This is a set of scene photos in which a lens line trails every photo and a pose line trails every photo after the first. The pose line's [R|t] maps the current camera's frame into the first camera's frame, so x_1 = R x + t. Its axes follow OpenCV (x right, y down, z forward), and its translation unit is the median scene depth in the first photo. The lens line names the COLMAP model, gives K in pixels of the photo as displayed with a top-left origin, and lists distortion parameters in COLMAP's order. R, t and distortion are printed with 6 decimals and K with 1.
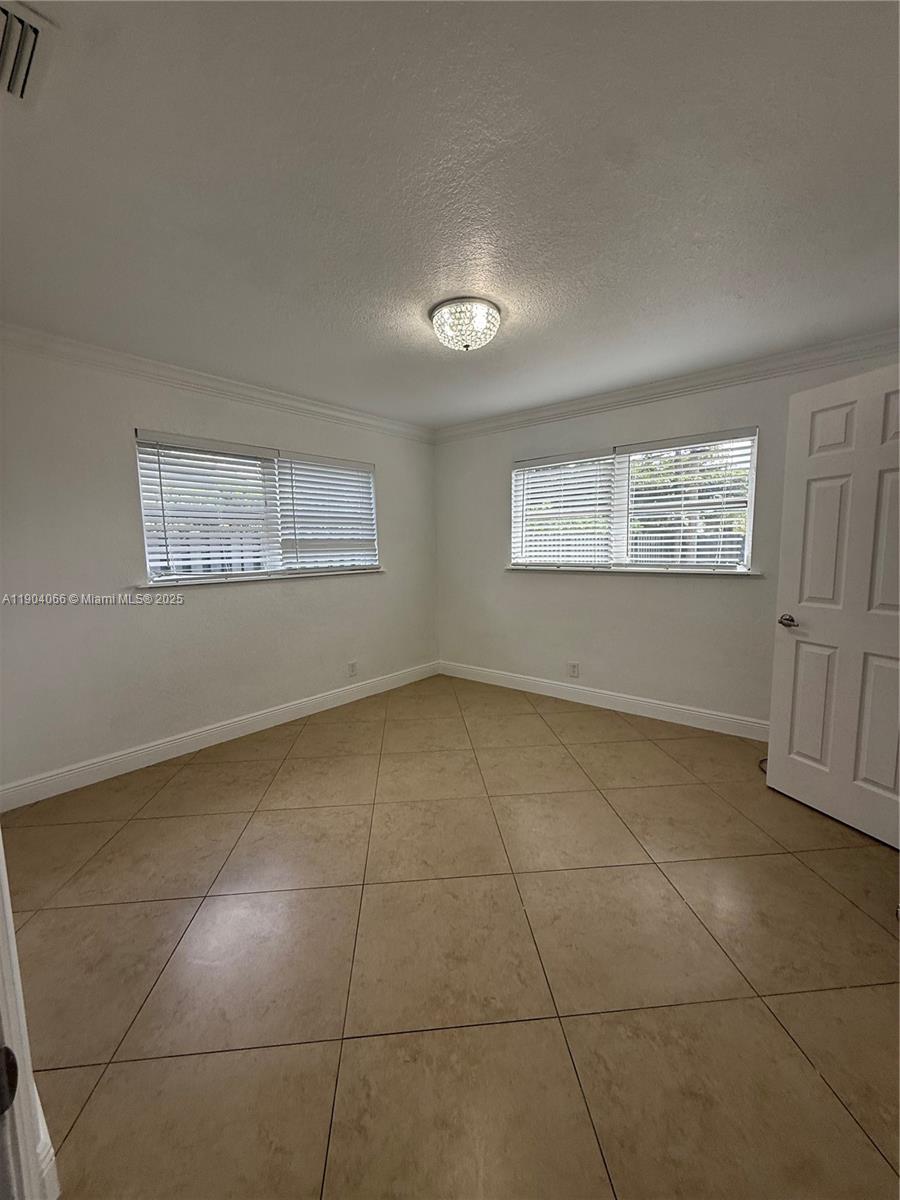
lens RADIAL K [[478.1, 0, 450.0], [0, 478.1, 600.0], [0, 0, 1]] dist [0.001010, 0.000351]
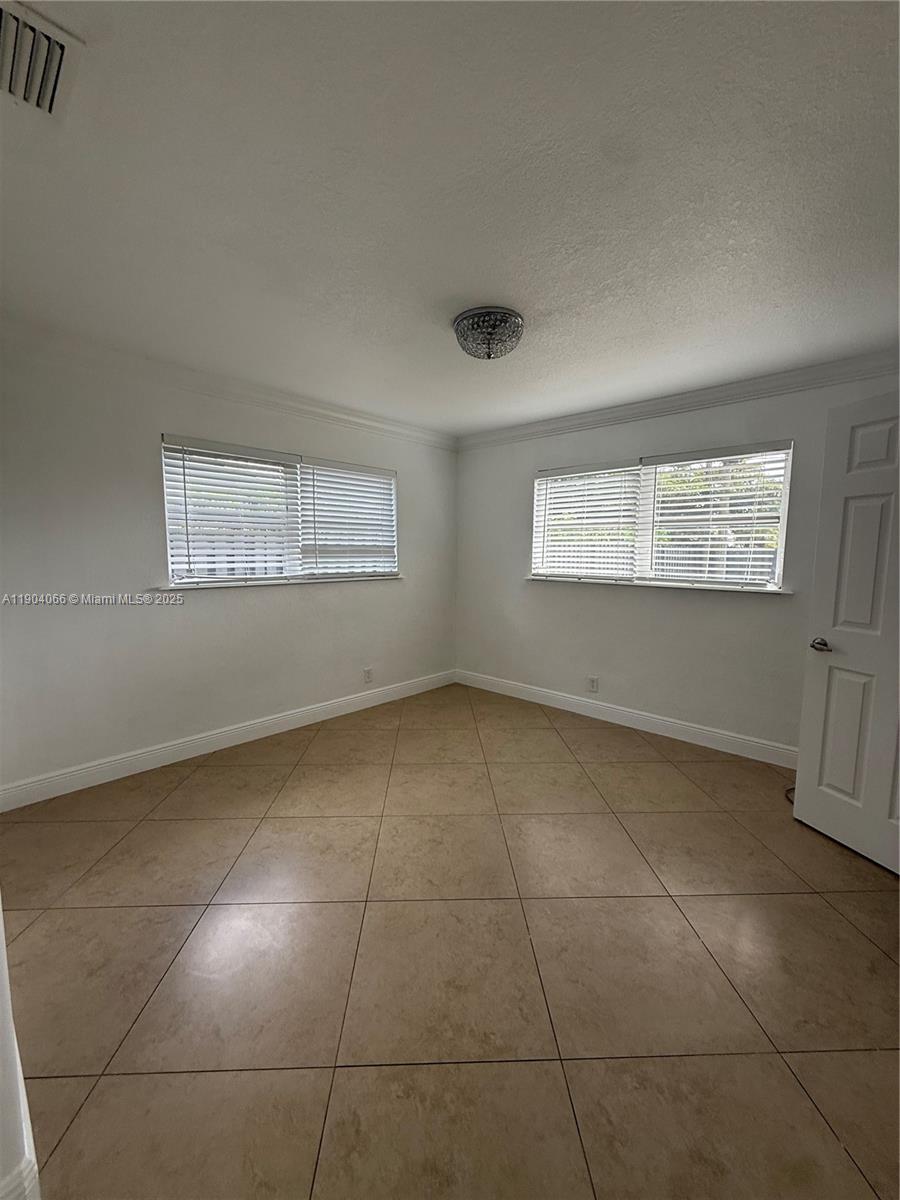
lens RADIAL K [[478.1, 0, 450.0], [0, 478.1, 600.0], [0, 0, 1]] dist [0.001010, 0.000351]
pose [[0.998489, 0.029140, -0.046585, 0.012526], [-0.029593, 0.999521, -0.009057, -0.013409], [0.046299, 0.010422, 0.998873, 0.015083]]
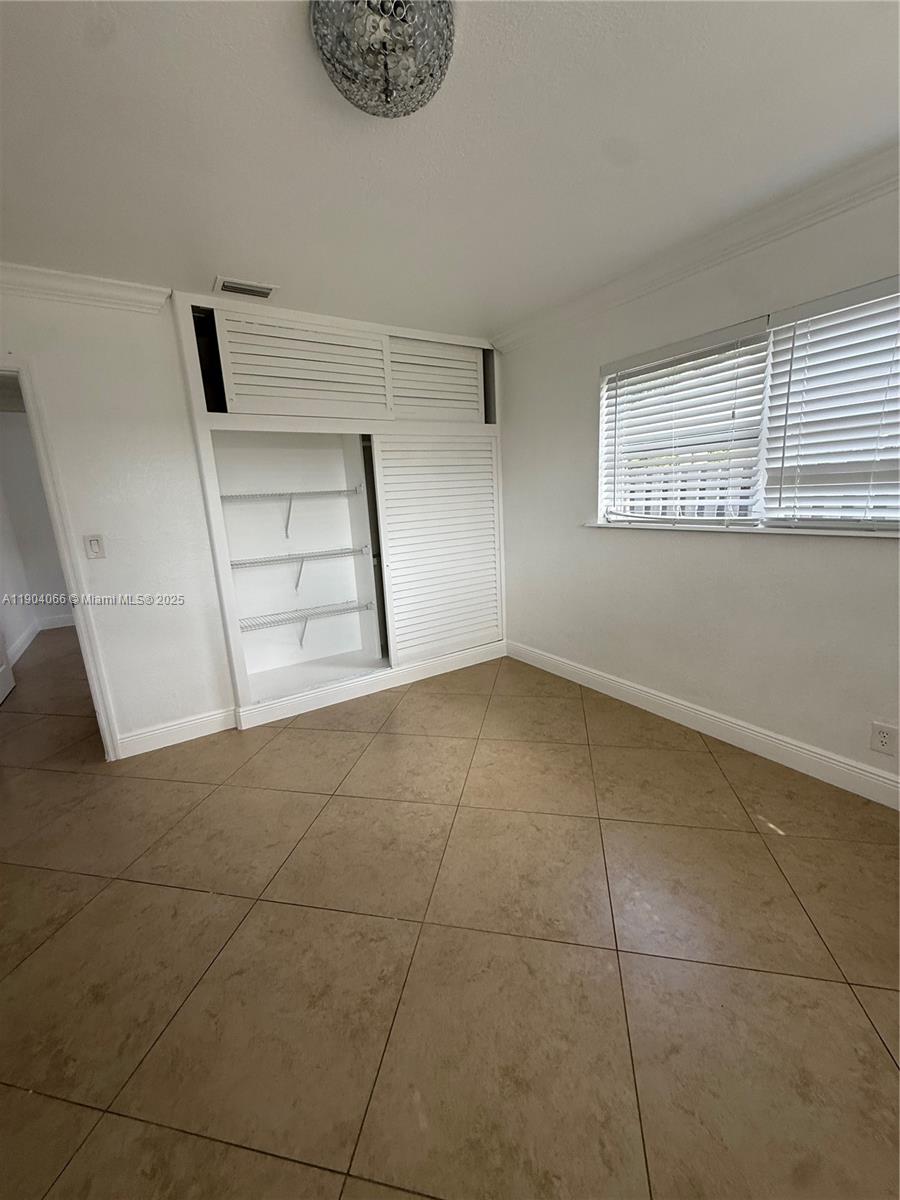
lens RADIAL K [[478.1, 0, 450.0], [0, 478.1, 600.0], [0, 0, 1]] dist [0.001010, 0.000351]
pose [[-0.283882, 0.238272, -0.928783, 0.498623], [-0.055864, 0.962878, 0.264094, -0.138283], [0.957230, 0.126858, -0.260033, 1.051488]]
